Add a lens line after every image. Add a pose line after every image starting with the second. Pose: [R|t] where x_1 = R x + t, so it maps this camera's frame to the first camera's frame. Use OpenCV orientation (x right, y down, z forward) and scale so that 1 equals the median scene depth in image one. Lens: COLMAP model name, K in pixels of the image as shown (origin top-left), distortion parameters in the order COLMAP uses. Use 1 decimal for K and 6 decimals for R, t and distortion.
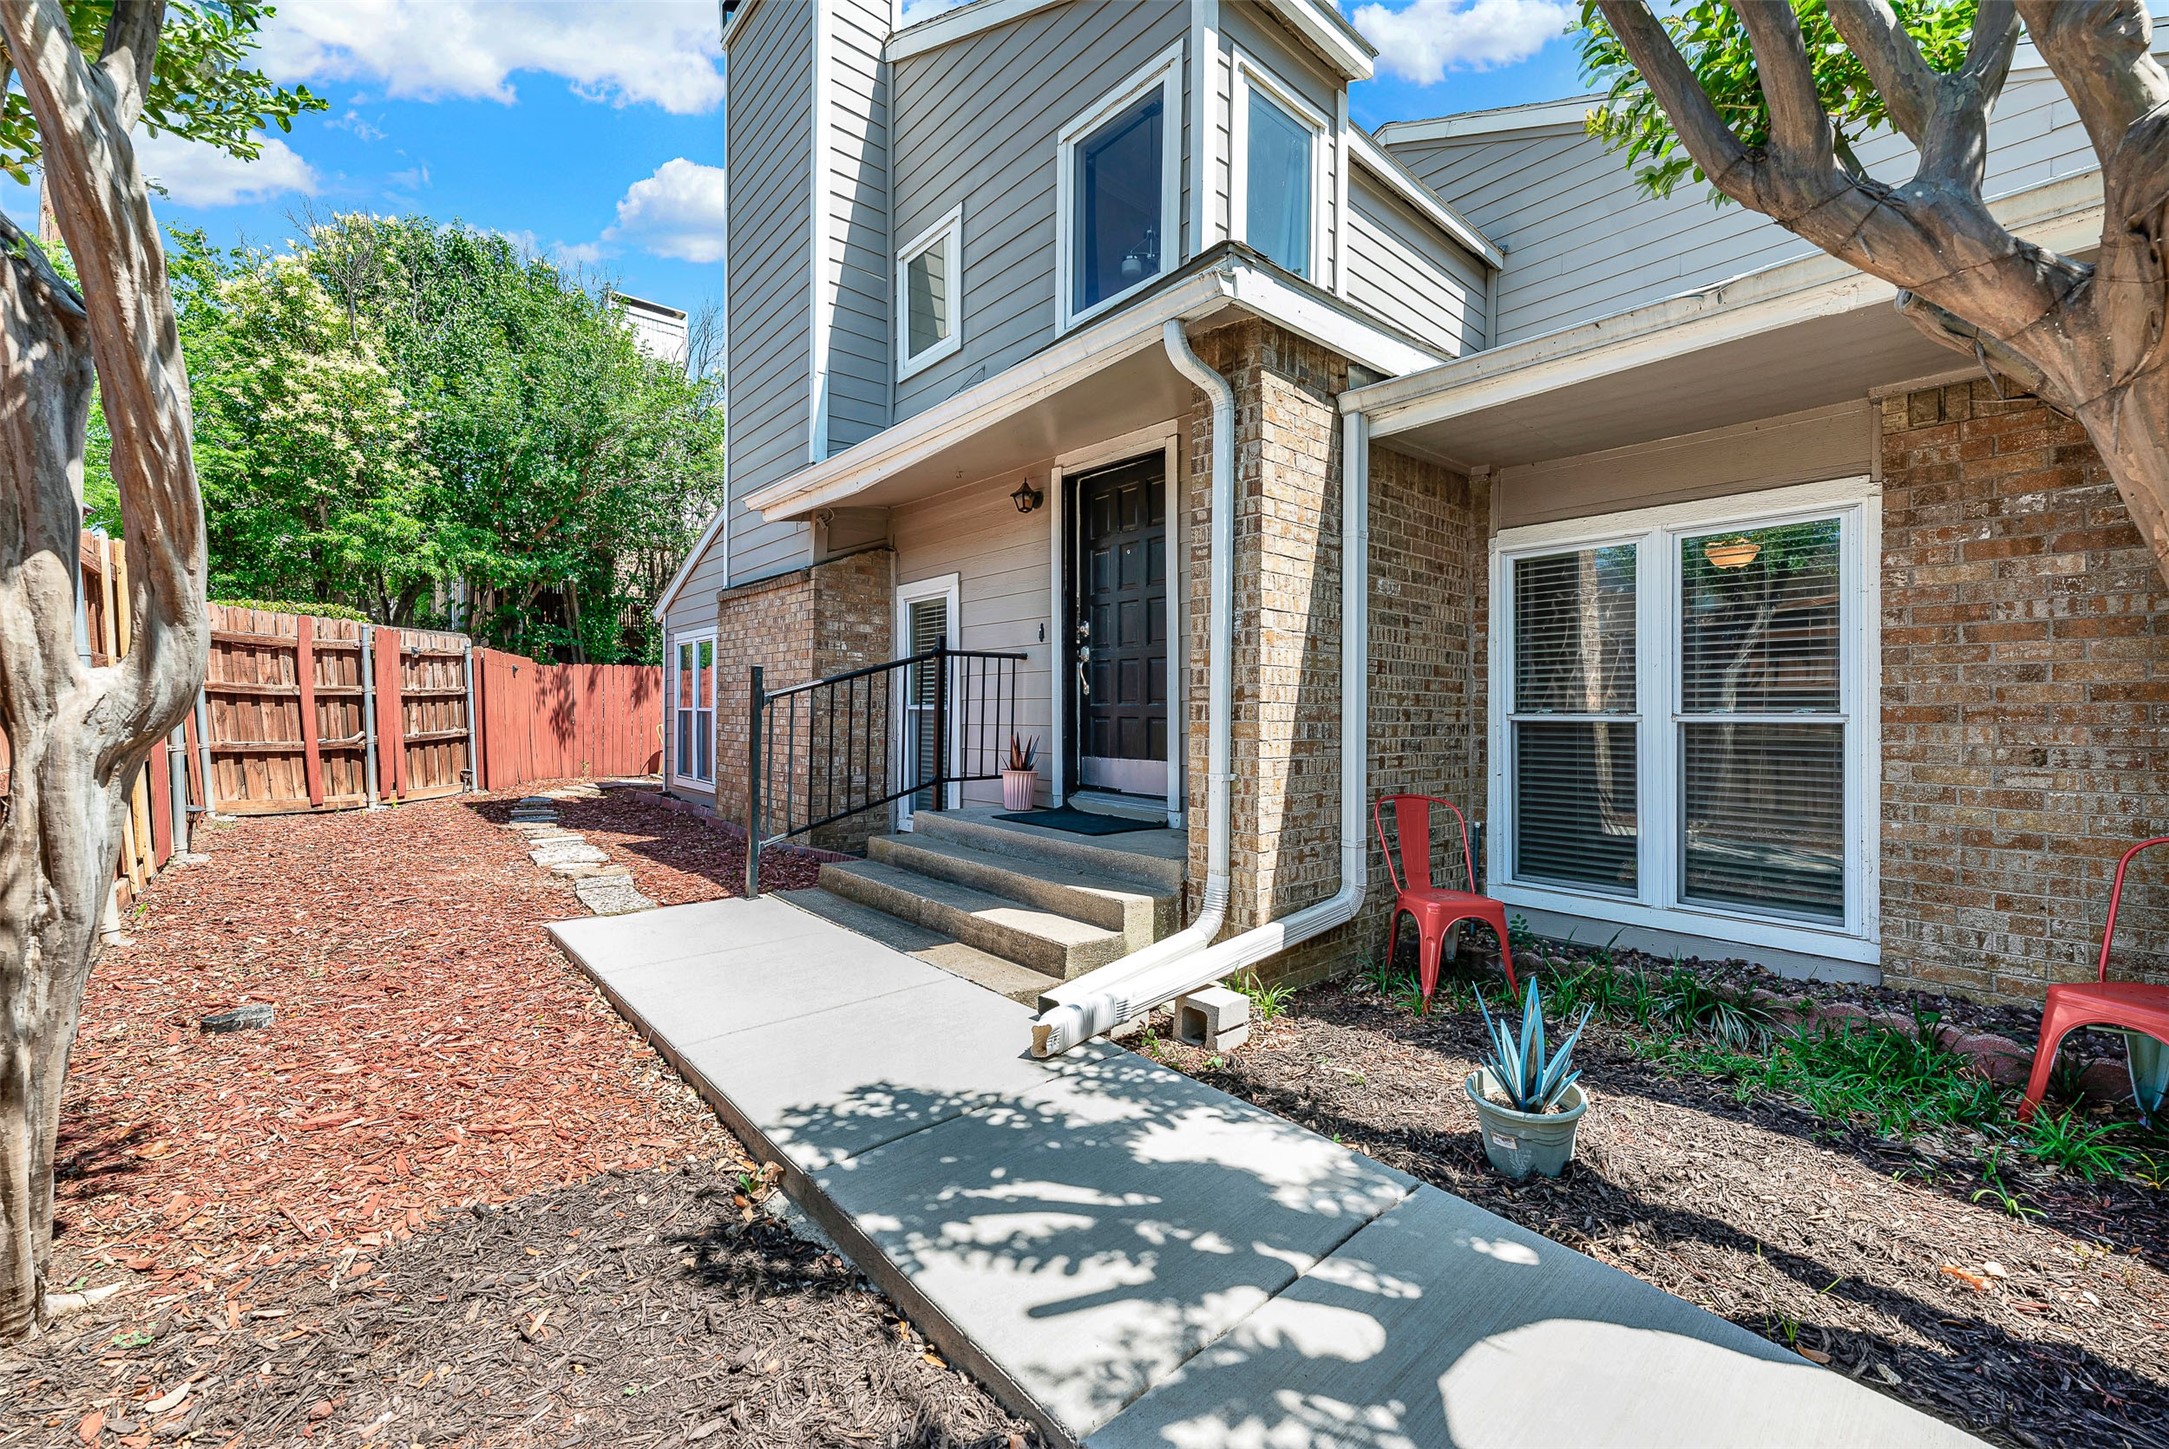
lens RADIAL K [[861.2, 0, 1084.5], [0, 861.2, 724.5], [0, 0, 1]] dist [-0.000011, 0.000005]
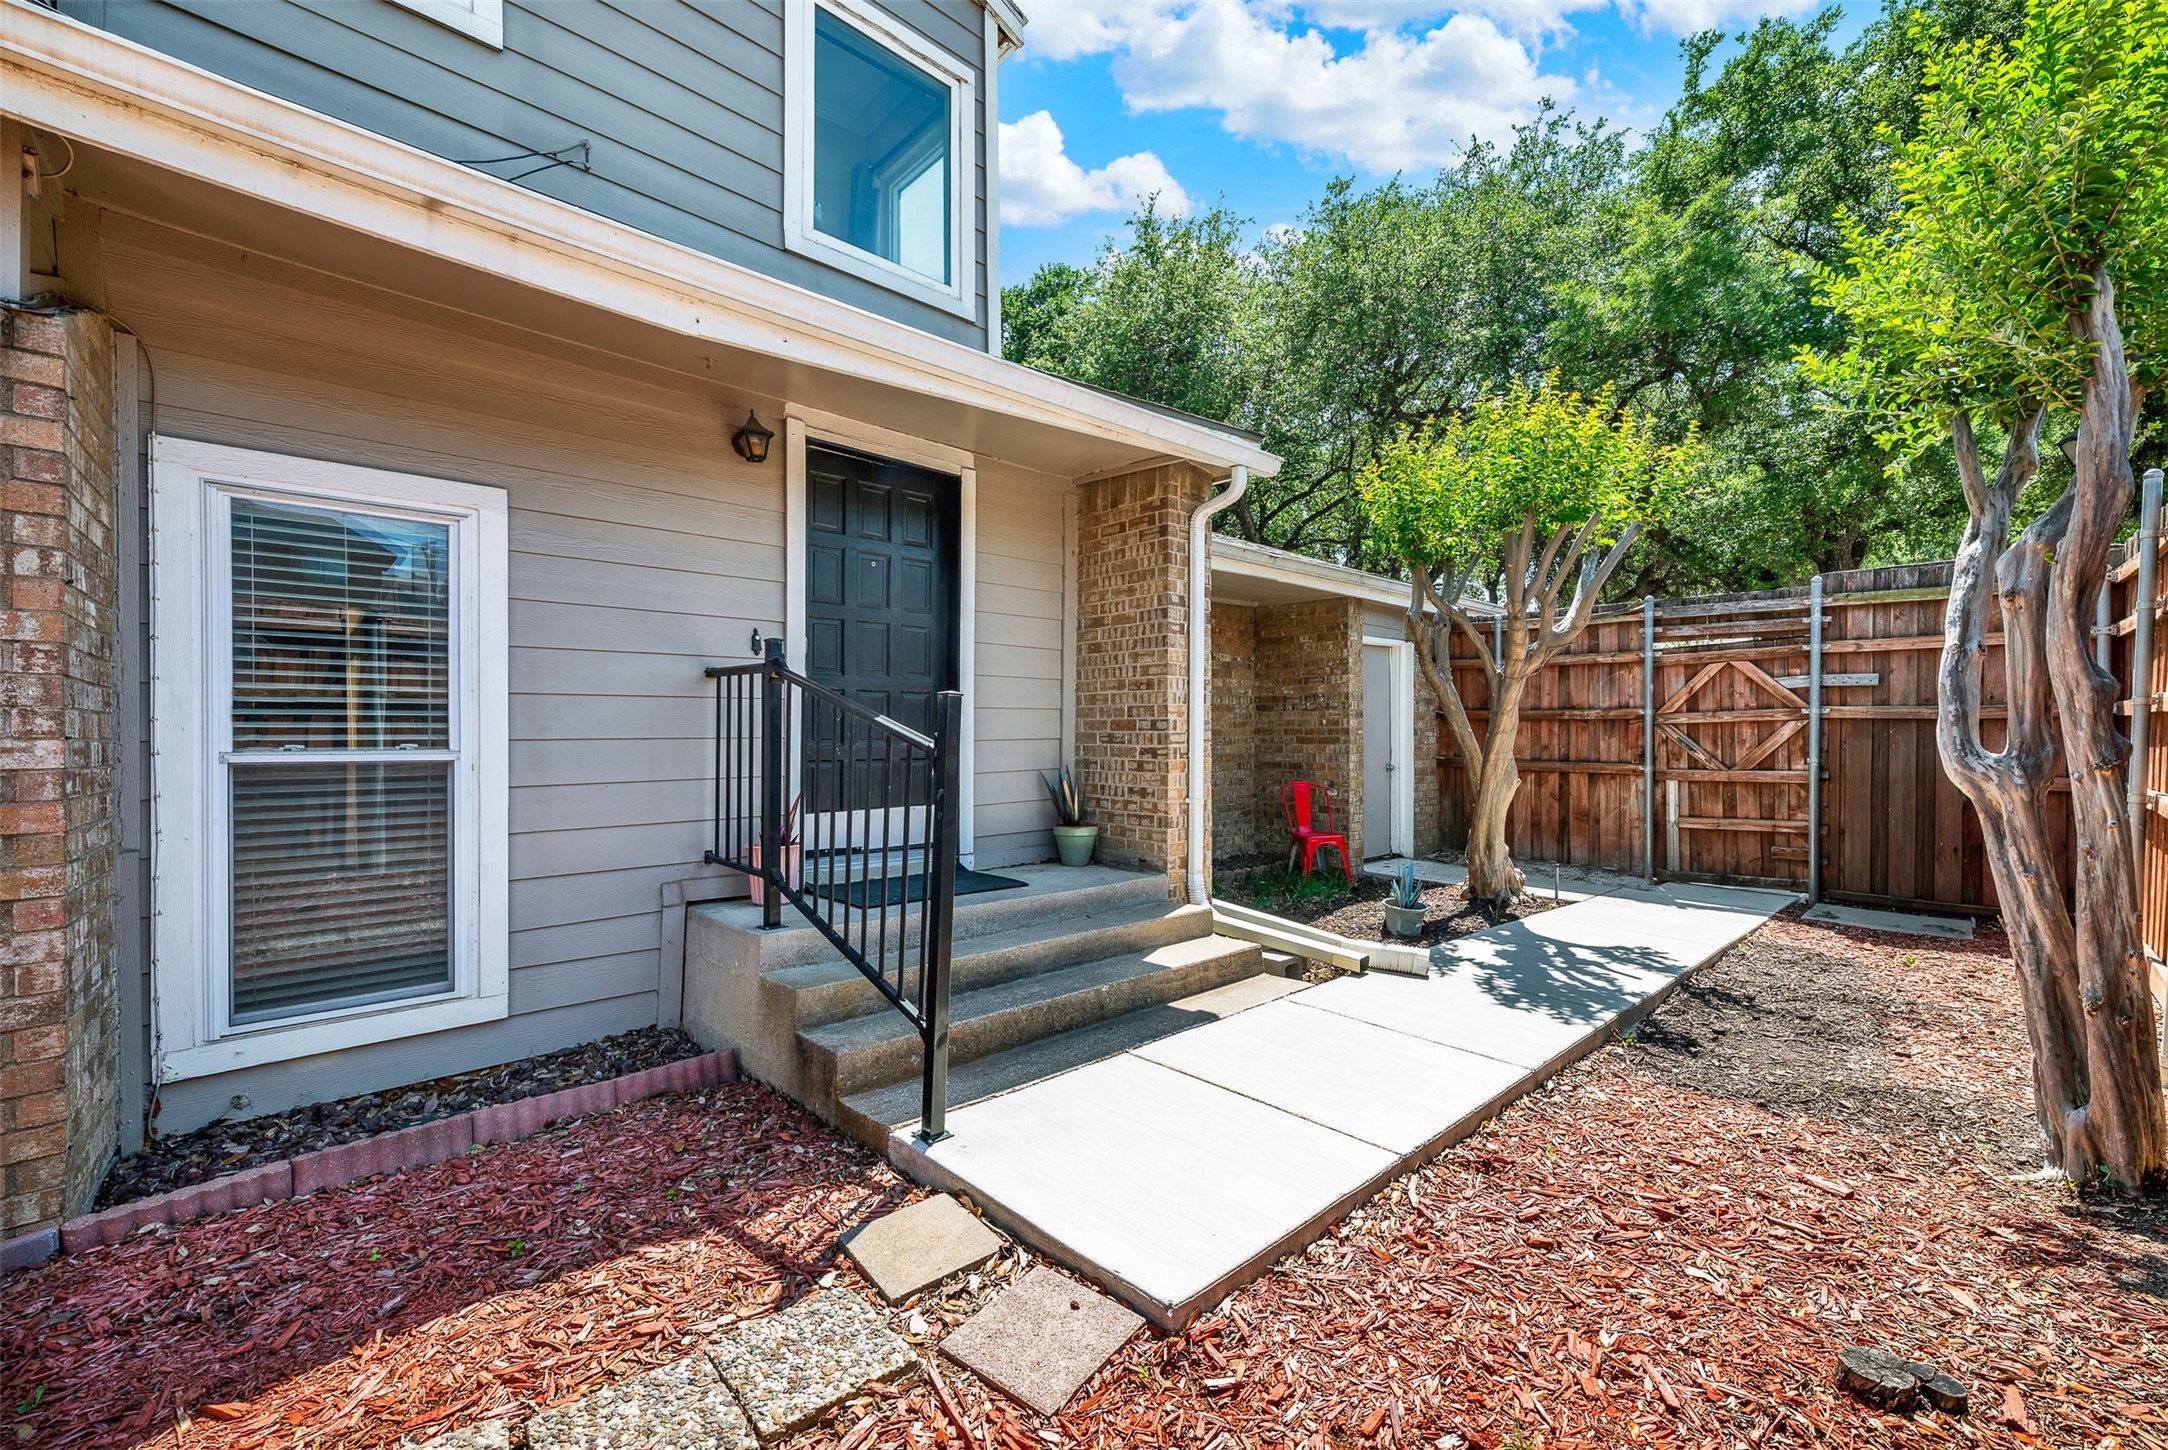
lens RADIAL K [[860.8, 0, 1084.0], [0, 860.8, 725.0], [0, 0, 1]] dist [-0.000011, 0.000005]
pose [[-0.023168, 0.021521, 0.999500, -1.907907], [0.017643, 0.999621, -0.021114, -0.054167], [-0.999576, 0.017145, -0.023539, 1.951298]]
